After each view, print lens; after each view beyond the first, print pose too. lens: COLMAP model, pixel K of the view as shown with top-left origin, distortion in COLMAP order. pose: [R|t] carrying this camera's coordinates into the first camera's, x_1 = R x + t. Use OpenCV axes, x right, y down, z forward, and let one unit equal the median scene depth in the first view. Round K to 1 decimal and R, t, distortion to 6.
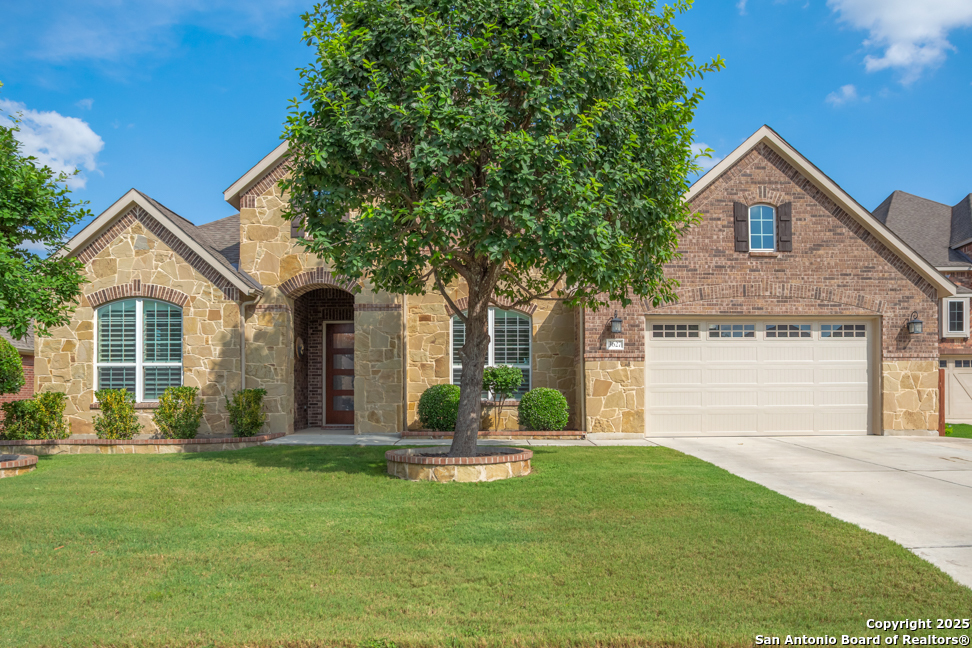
lens RADIAL K [[673.8, 0, 486.0], [0, 673.8, 324.0], [0, 0, 1]] dist [0.000124, 0.000070]
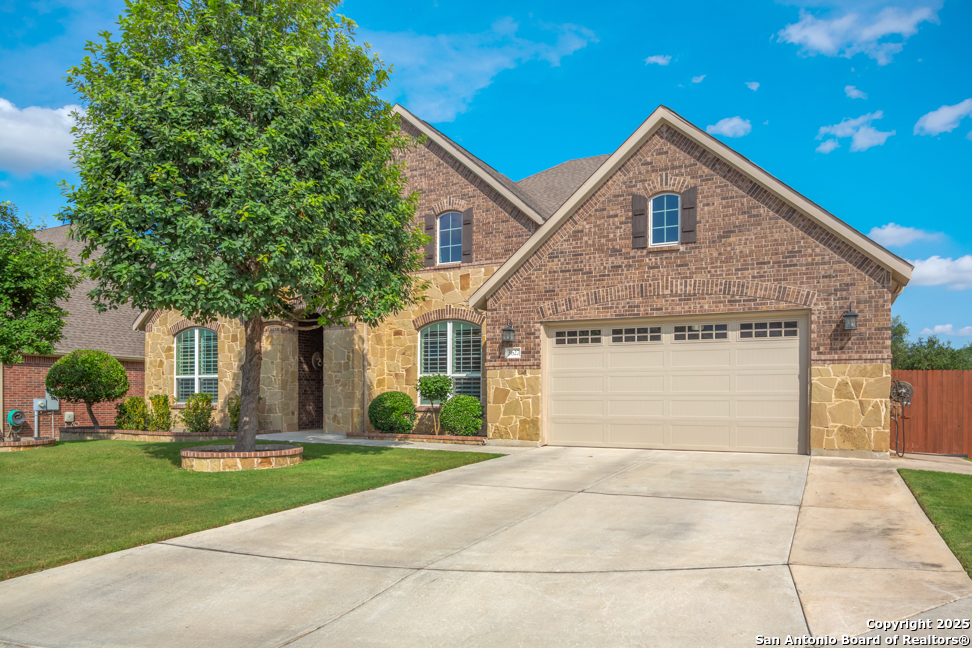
lens RADIAL K [[670.9, 0, 486.1], [0, 670.9, 333.4], [0, 0, 1]] dist [0.000411, 0.001500]
pose [[0.876917, -0.039028, -0.479055, 0.630125], [0.043605, 0.999048, -0.001572, 0.000877], [0.478660, -0.019510, 0.877783, 0.094415]]
